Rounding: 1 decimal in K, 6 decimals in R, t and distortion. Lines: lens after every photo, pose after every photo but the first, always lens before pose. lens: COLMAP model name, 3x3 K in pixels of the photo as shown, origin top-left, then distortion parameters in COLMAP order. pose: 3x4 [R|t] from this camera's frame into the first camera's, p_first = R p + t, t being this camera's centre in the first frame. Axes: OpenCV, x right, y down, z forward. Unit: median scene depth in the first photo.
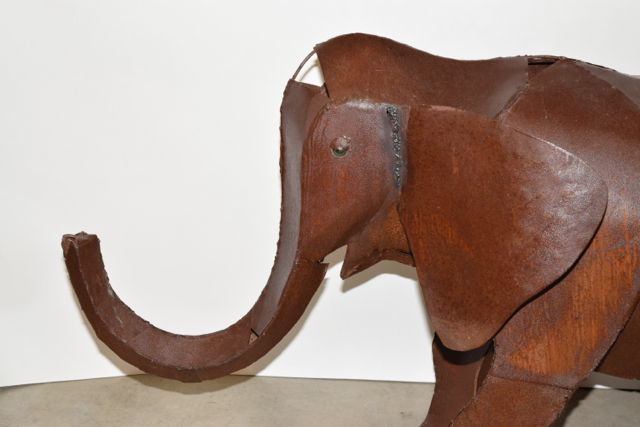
lens RADIAL K [[1433.5, 0, 325.3], [0, 1433.5, 214.6], [0, 0, 1]] dist [0.086357, 0.000000]
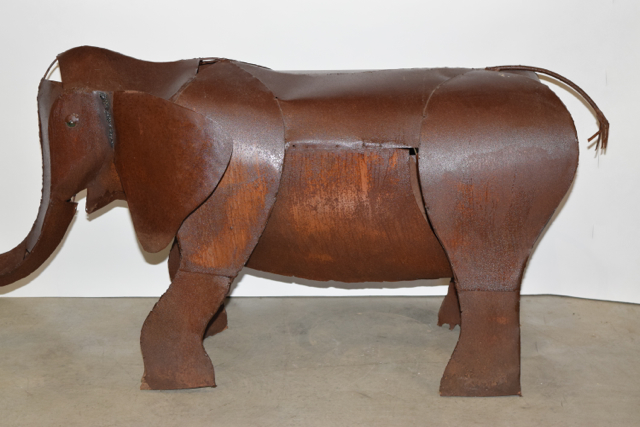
lens RADIAL K [[1242.0, 0, 317.3], [0, 1242.0, 208.2], [0, 0, 1]] dist [0.061471, 0.000000]
pose [[0.999025, -0.032400, 0.030001, 0.224219], [0.033145, 0.999145, -0.024699, 0.084527], [-0.029176, 0.025669, 0.999245, -0.306656]]
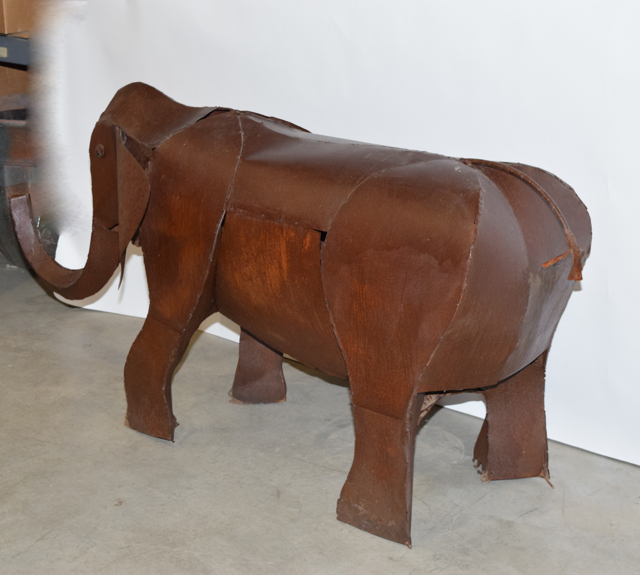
lens RADIAL K [[1441.3, 0, 321.9], [0, 1441.3, 283.4], [0, 0, 1]] dist [0.014535, 0.000000]
pose [[0.765155, 0.165267, -0.622274, 1.187296], [-0.190535, 0.981327, 0.026341, 0.006715], [0.615007, 0.098410, 0.782357, -0.061637]]
